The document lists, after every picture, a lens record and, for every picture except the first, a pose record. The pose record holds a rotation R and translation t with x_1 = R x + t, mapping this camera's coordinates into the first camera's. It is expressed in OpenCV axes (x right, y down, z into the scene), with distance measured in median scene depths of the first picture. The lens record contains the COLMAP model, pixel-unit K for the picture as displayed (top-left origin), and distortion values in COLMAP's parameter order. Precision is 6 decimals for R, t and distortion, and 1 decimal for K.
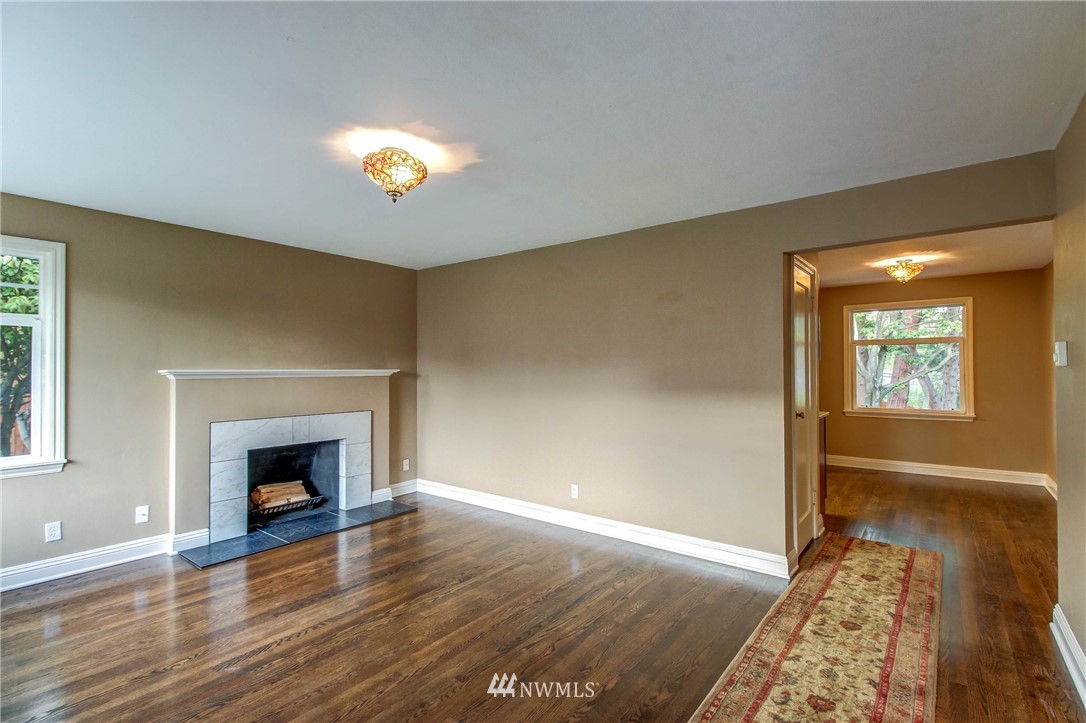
lens RADIAL K [[494.0, 0, 542.5], [0, 494.0, 366.4], [0, 0, 1]] dist [-0.003888, -0.002428]
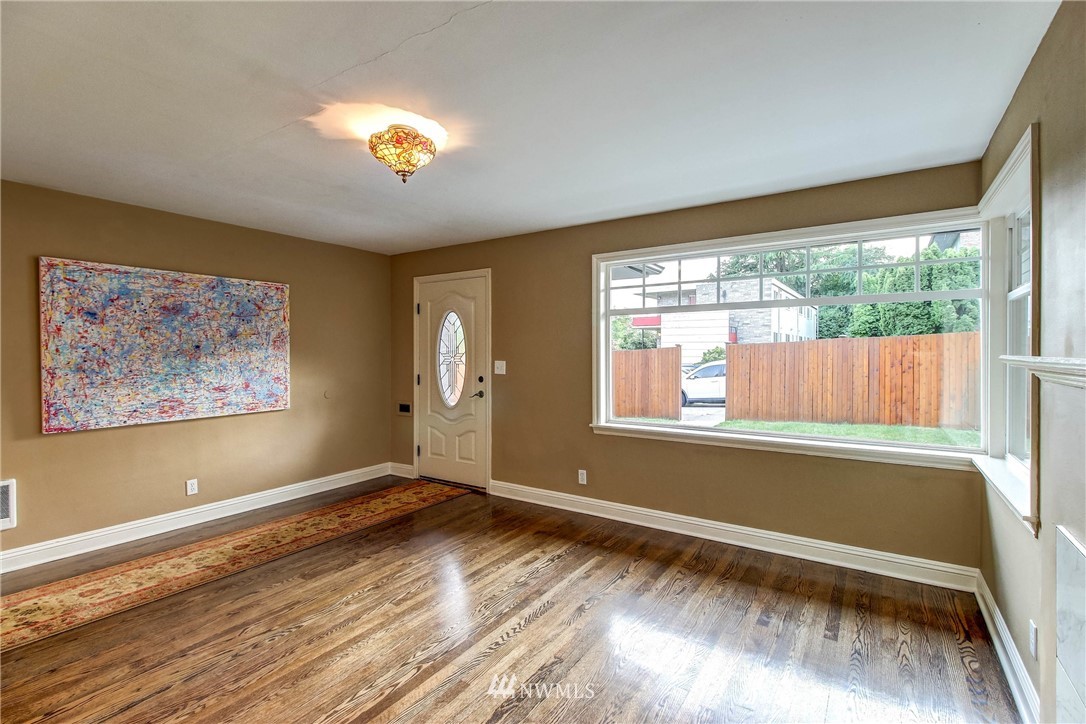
lens RADIAL K [[494.0, 0, 545.3], [0, 494.0, 360.3], [0, 0, 1]] dist [-0.003888, -0.002428]
pose [[-0.997635, 0.001179, -0.068730, -0.528185], [0.000928, 0.999993, 0.003678, 0.012881], [0.068734, 0.003605, -0.997628, 2.054061]]
